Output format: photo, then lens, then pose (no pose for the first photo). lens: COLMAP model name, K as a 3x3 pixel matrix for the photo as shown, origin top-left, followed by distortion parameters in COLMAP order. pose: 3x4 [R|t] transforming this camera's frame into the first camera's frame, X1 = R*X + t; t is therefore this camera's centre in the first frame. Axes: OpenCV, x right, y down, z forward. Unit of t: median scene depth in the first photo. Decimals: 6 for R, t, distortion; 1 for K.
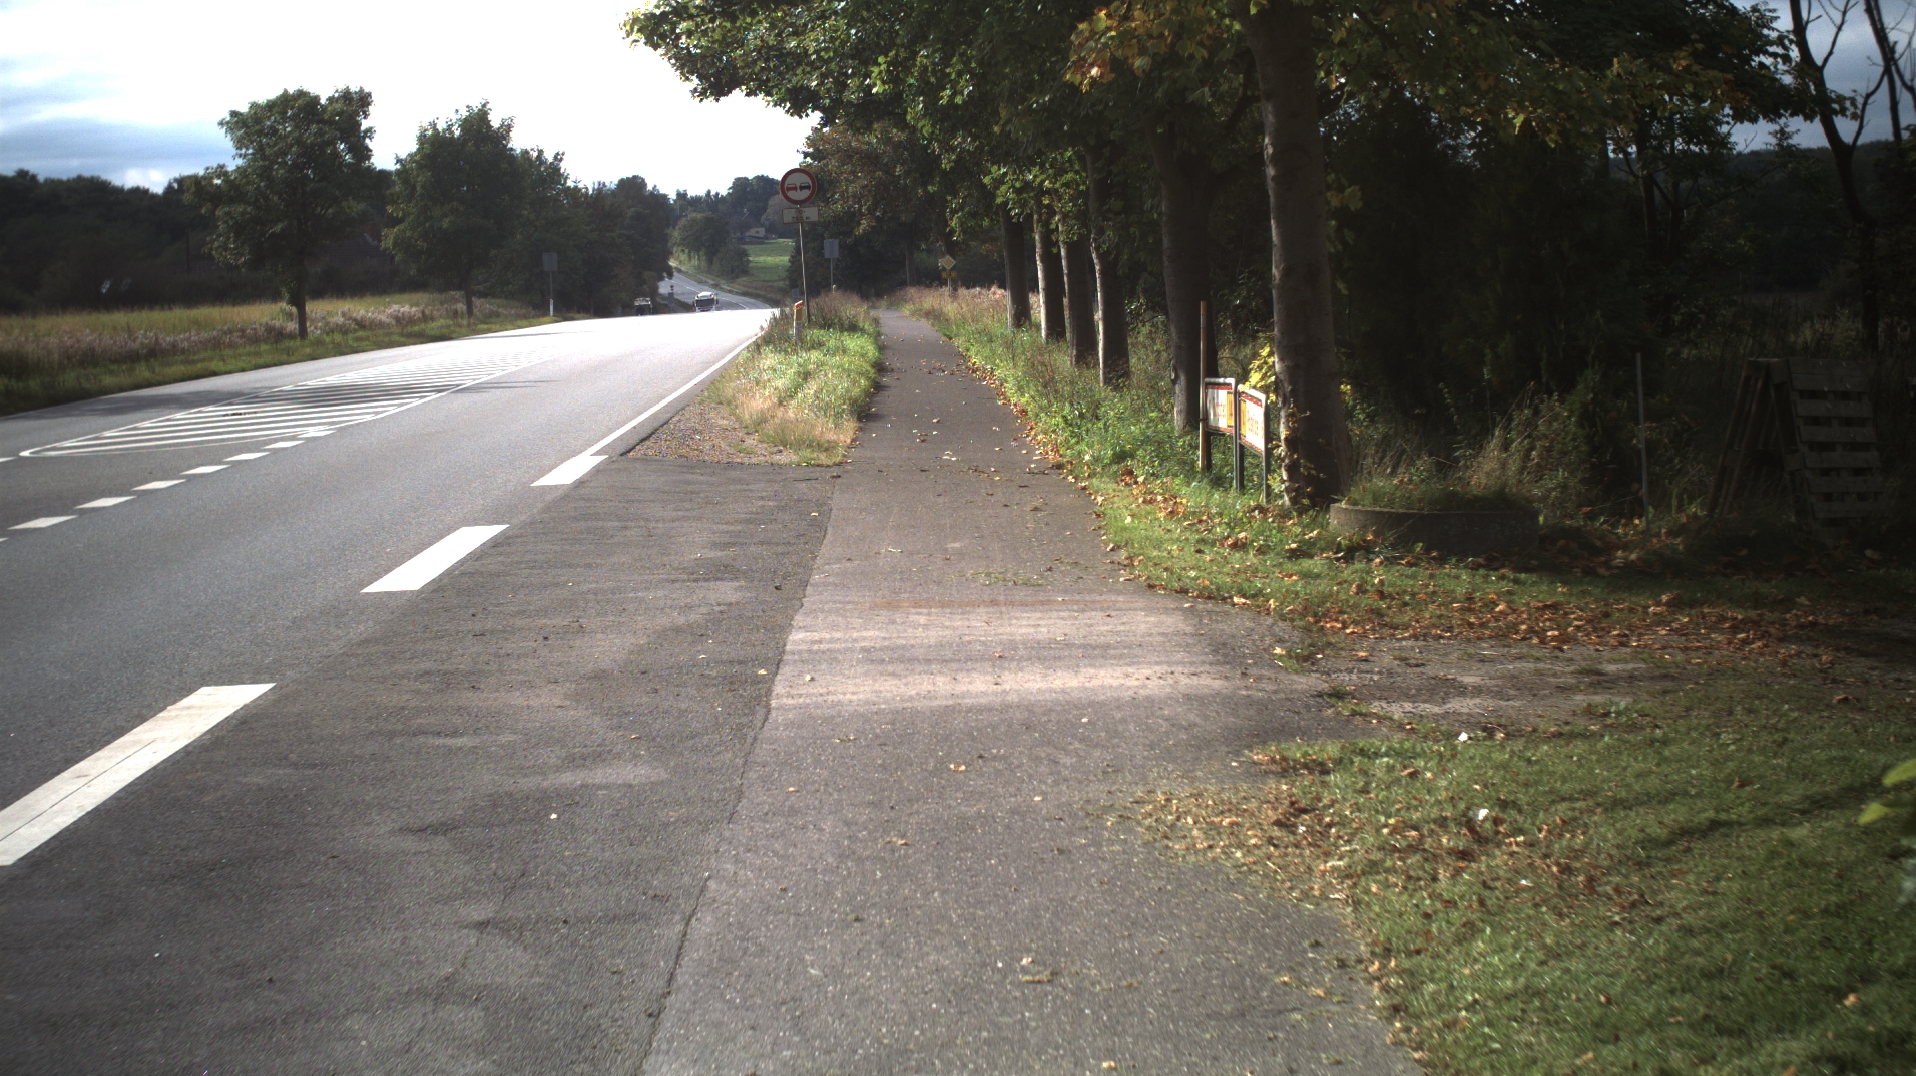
lens RADIAL K [[3294.0, 0, 958.0], [0, 3294.0, 538.0], [0, 0, 1]] dist [-0.270309, 0.218709]
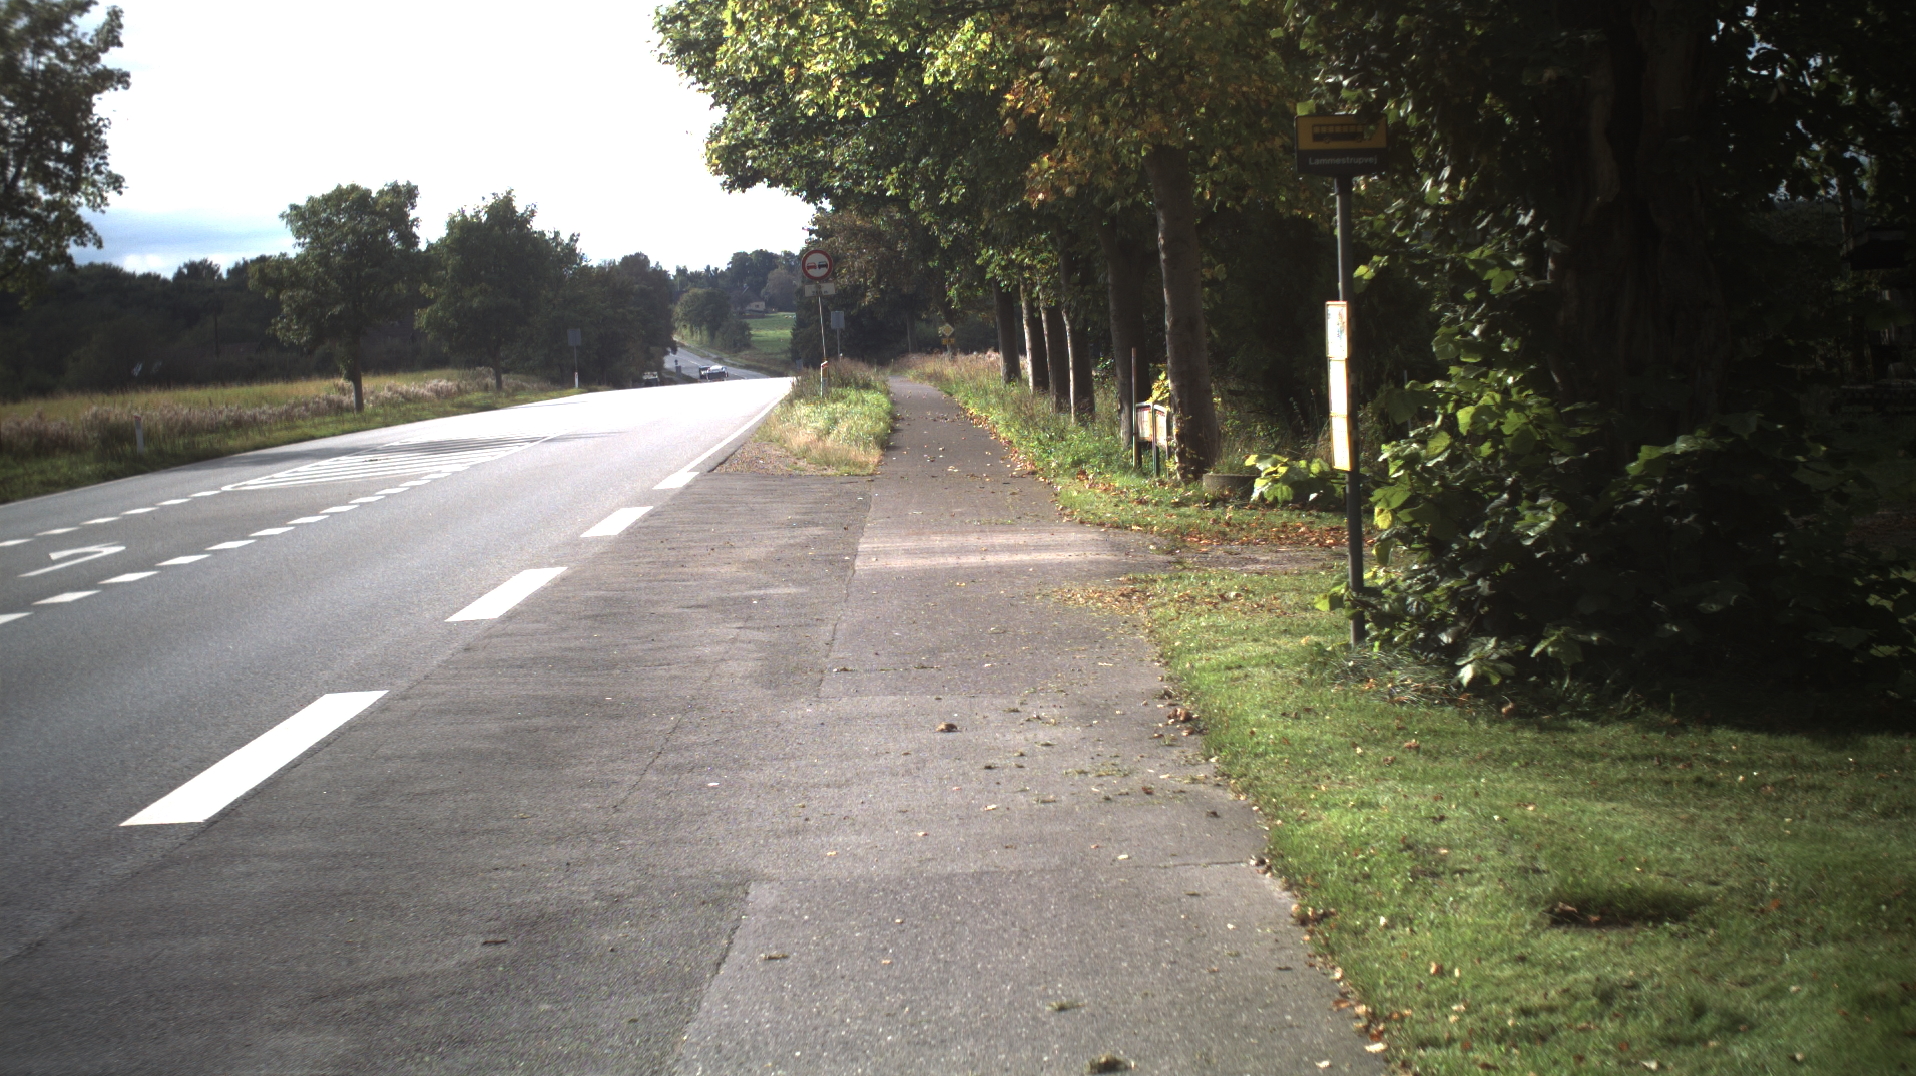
lens RADIAL K [[3294.0, 0, 958.0], [0, 3294.0, 538.0], [0, 0, 1]] dist [-0.270309, 0.218709]
pose [[0.999791, -0.020429, -0.000863, 0.000052], [0.020406, 0.999566, -0.021245, 0.009602], [0.001296, 0.021223, 0.999774, -0.102226]]
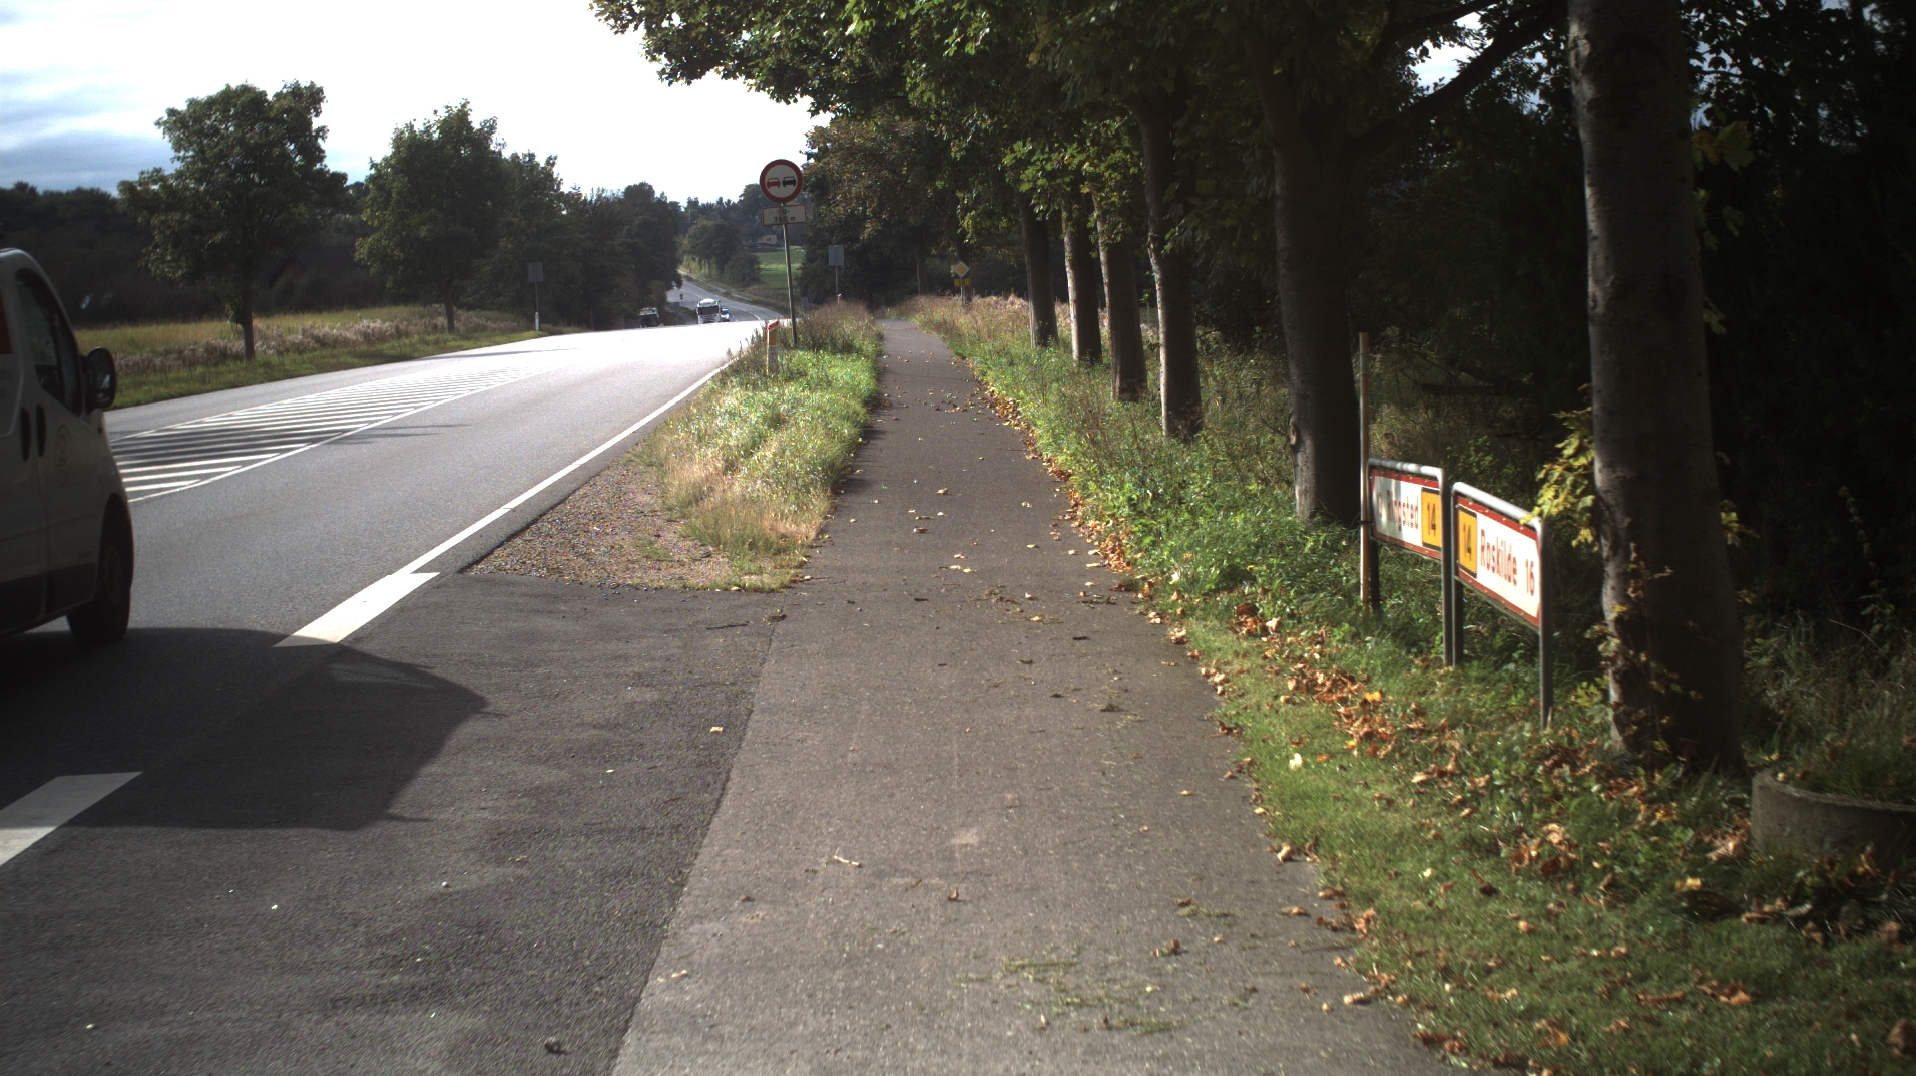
lens RADIAL K [[3294.0, 0, 958.0], [0, 3294.0, 538.0], [0, 0, 1]] dist [-0.270309, 0.218709]
pose [[0.999952, -0.008483, -0.004984, 0.000093], [0.008475, 0.999963, -0.001782, -0.008774], [0.004998, 0.001739, 0.999986, 0.101623]]
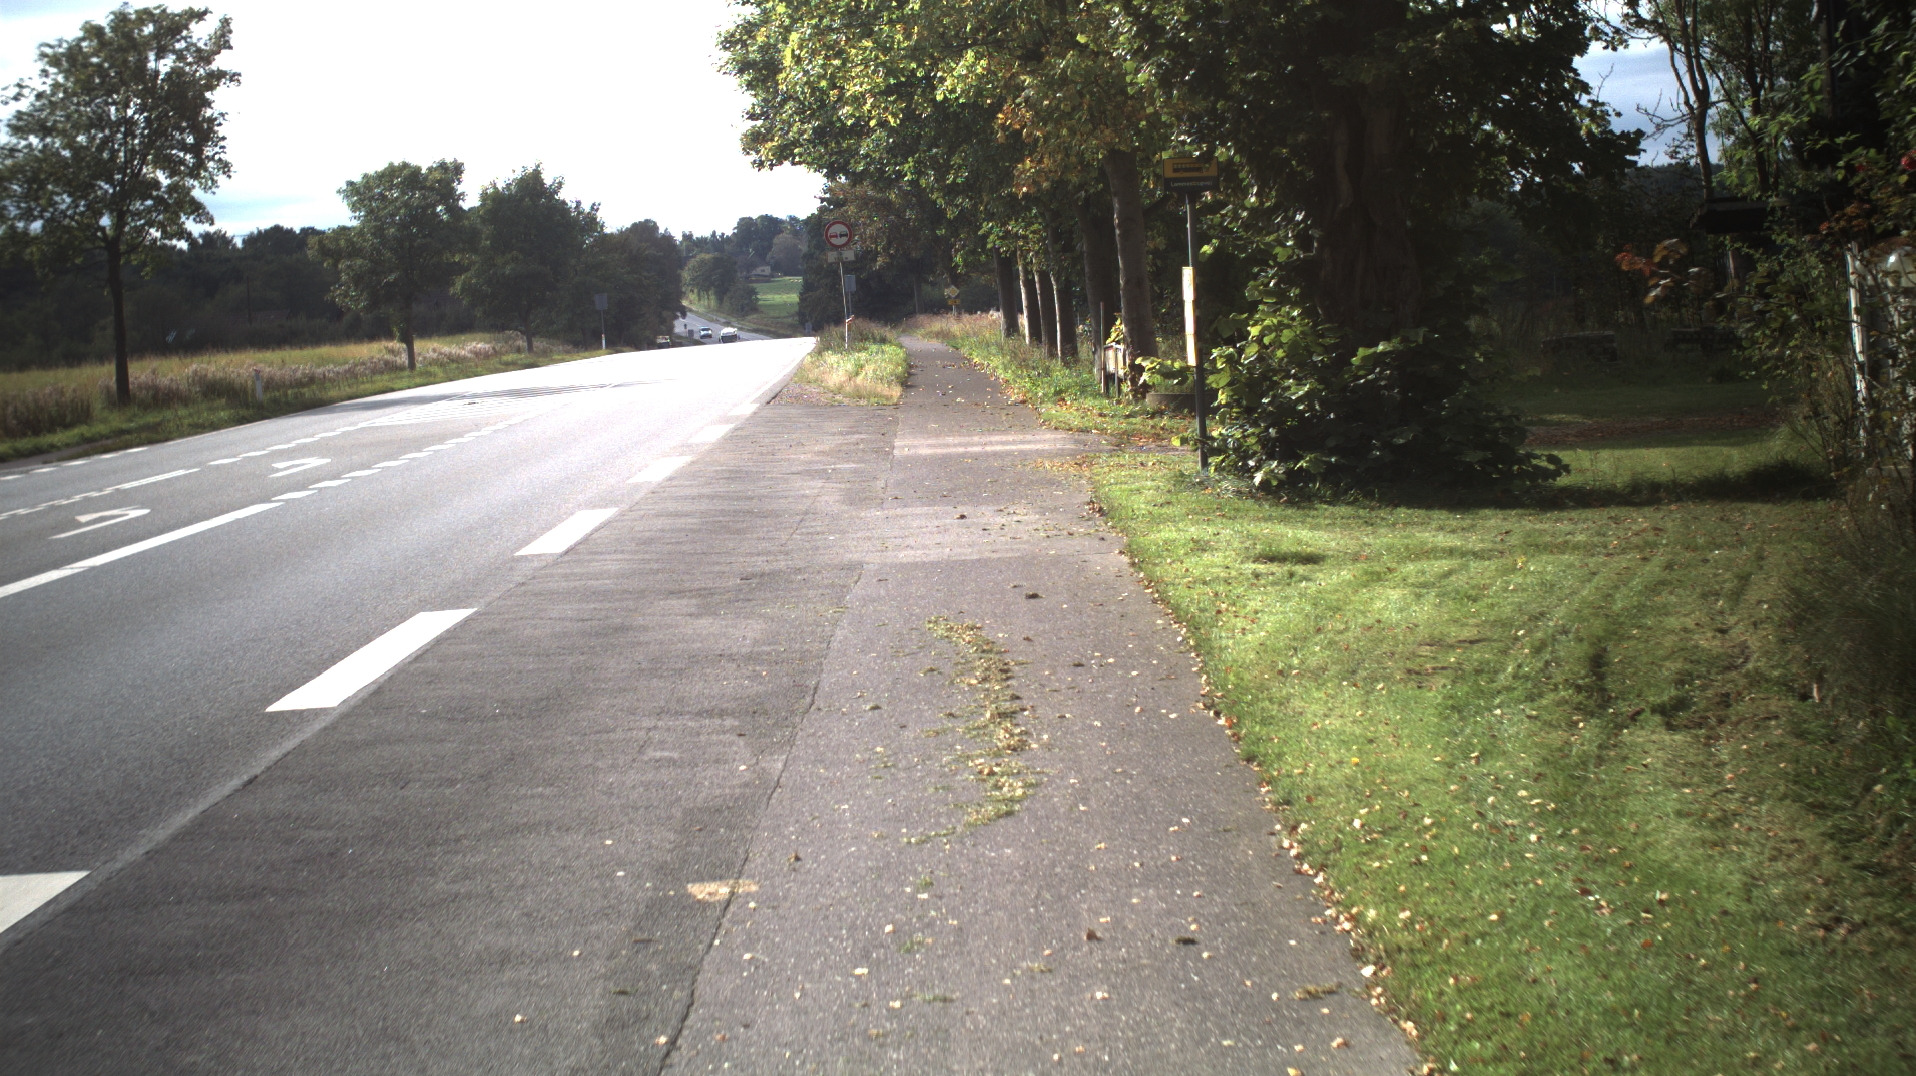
lens RADIAL K [[3294.0, 0, 958.0], [0, 3294.0, 538.0], [0, 0, 1]] dist [-0.270309, 0.218709]
pose [[0.999596, -0.028256, -0.002947, -0.000241], [0.028225, 0.999551, -0.010062, 0.018746], [0.003230, 0.009975, 0.999945, -0.203724]]
